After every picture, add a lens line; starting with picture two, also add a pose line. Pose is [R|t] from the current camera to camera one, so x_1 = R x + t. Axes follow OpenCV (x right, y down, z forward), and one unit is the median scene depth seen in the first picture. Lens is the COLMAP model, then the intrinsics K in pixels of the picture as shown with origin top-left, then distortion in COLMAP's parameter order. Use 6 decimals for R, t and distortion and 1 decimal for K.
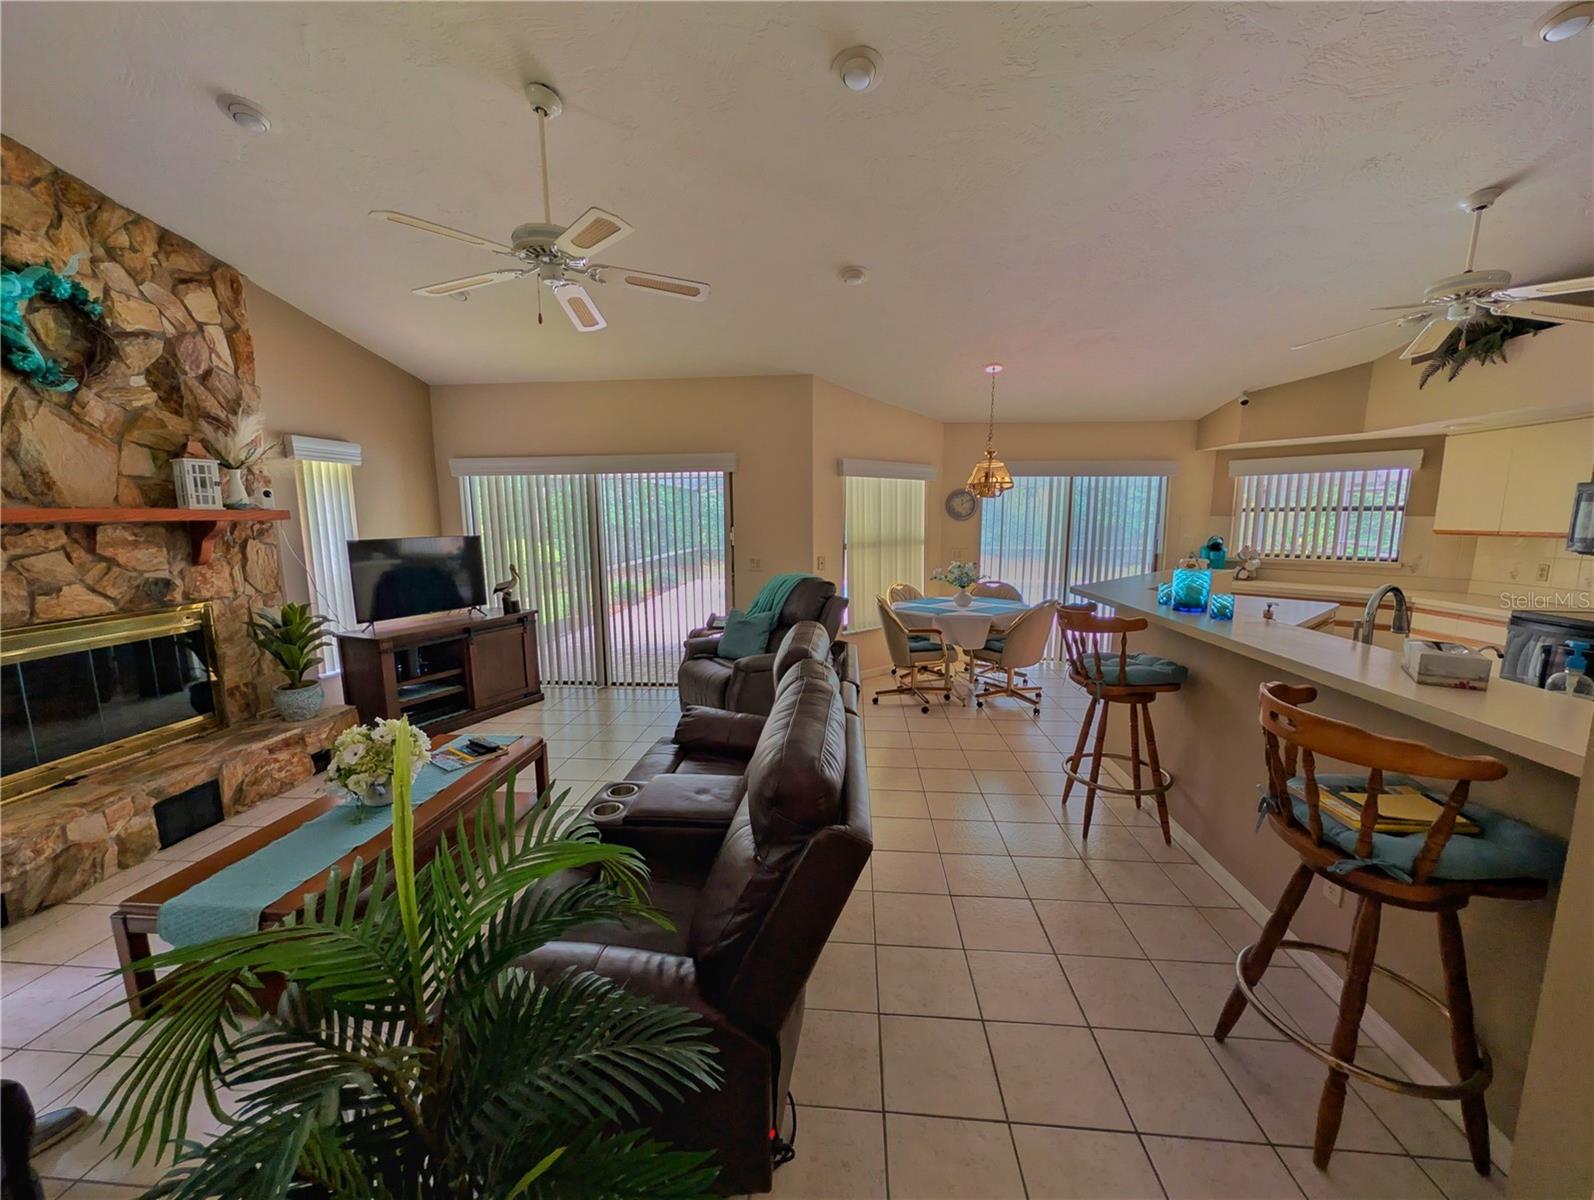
lens RADIAL K [[619.1, 0, 806.3], [0, 619.1, 606.4], [0, 0, 1]] dist [-0.002599, -0.001087]
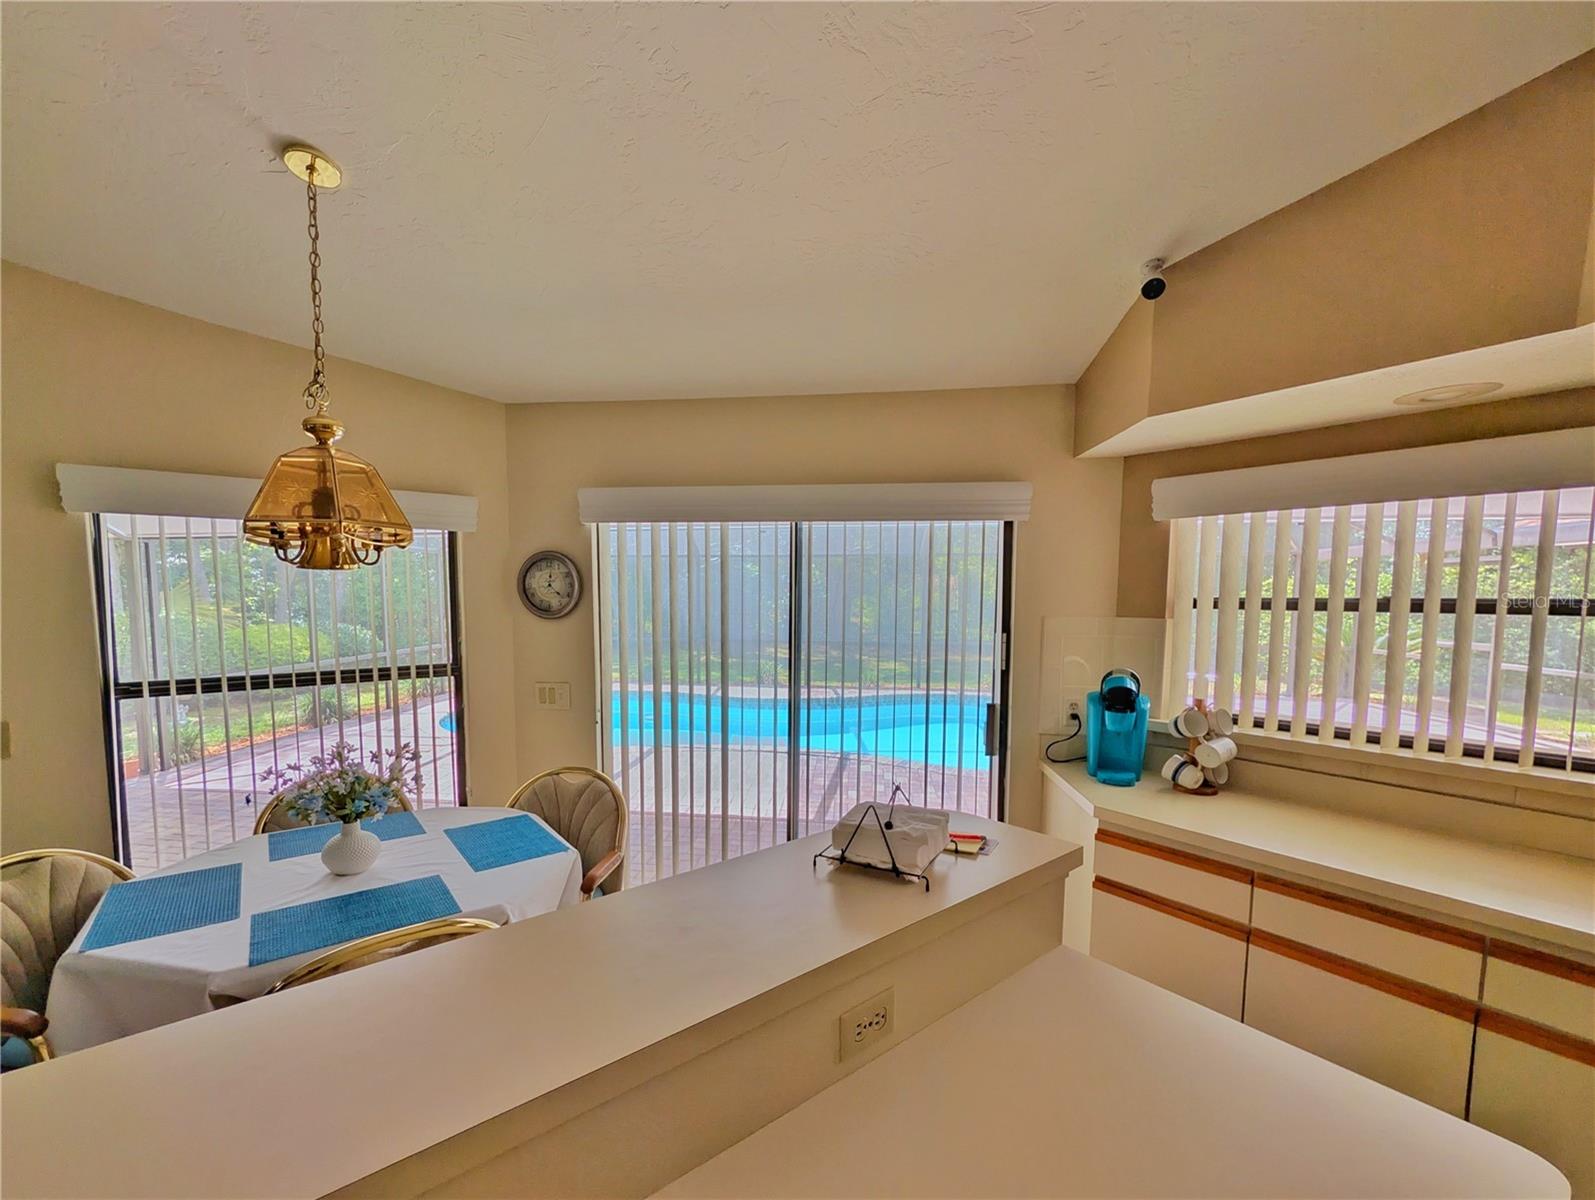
lens RADIAL K [[667.4, 0, 751.1], [0, 667.4, 643.3], [0, 0, 1]] dist [-0.004967, -0.000948]
pose [[0.997576, 0.012469, -0.068458, 0.484974], [-0.016903, 0.997770, -0.064576, -0.104808], [0.067500, 0.065577, 0.995562, 0.597556]]
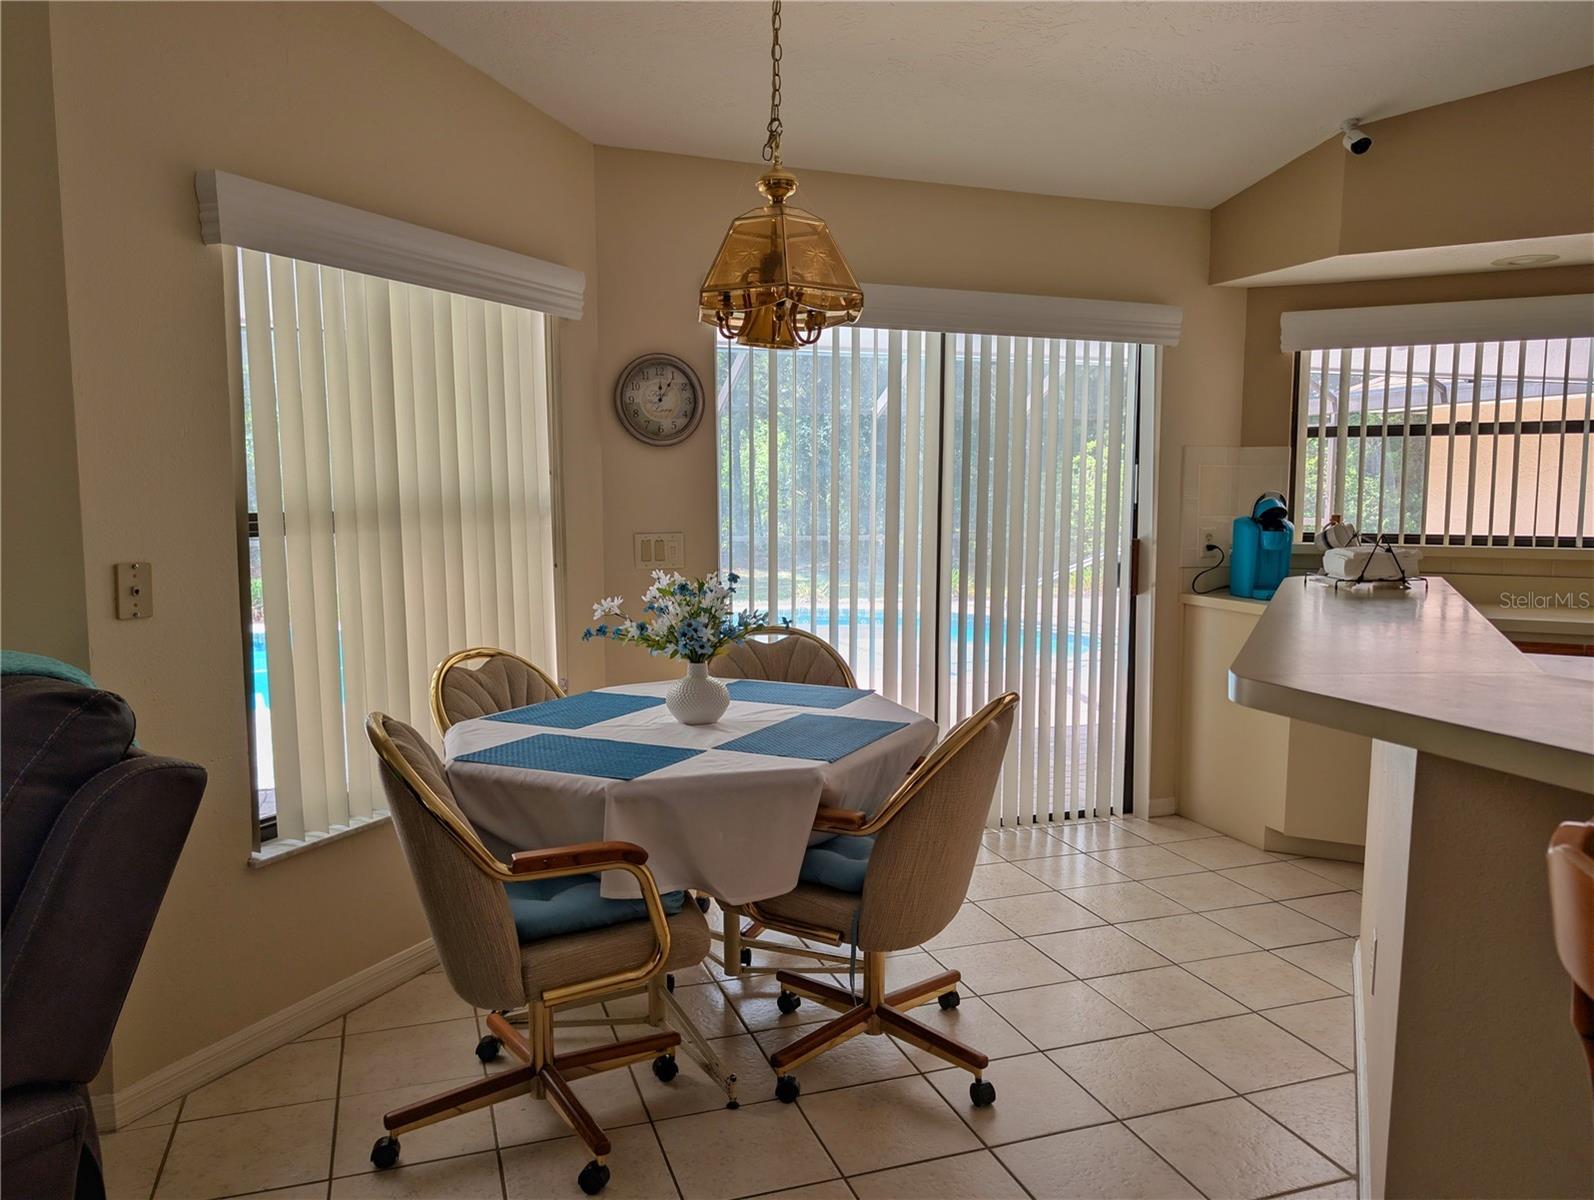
lens RADIAL K [[1130.5, 0, 797.1], [0, 1130.5, 601.3], [0, 0, 1]] dist [-0.005014, -0.001043]
pose [[0.915817, -0.035274, 0.400045, 0.082045], [0.052976, 0.998041, -0.033275, -0.035805], [-0.398087, 0.051667, 0.915891, 0.471535]]
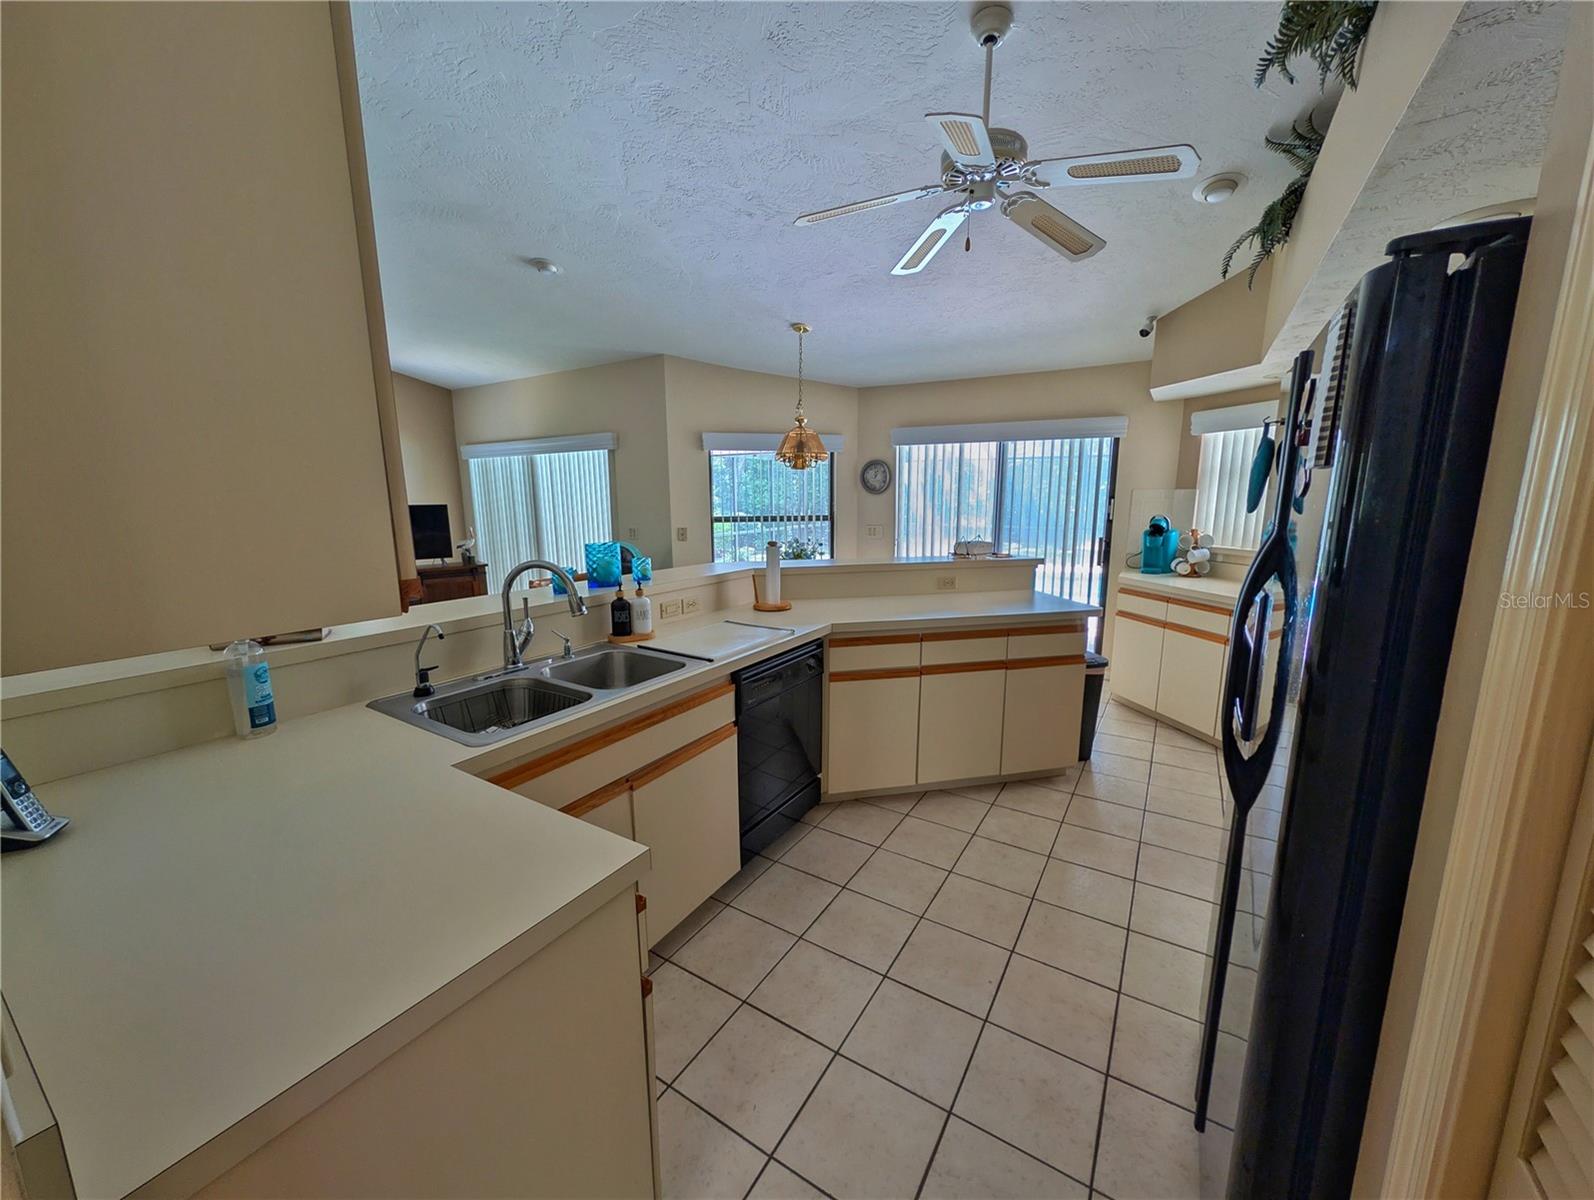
lens RADIAL K [[619.1, 0, 802.9], [0, 619.1, 599.8], [0, 0, 1]] dist [-0.002599, -0.001087]
pose [[0.887363, 0.080305, -0.454024, 0.661458], [-0.068243, 0.996745, 0.042921, -0.016717], [0.455993, -0.007102, 0.889955, 0.149393]]
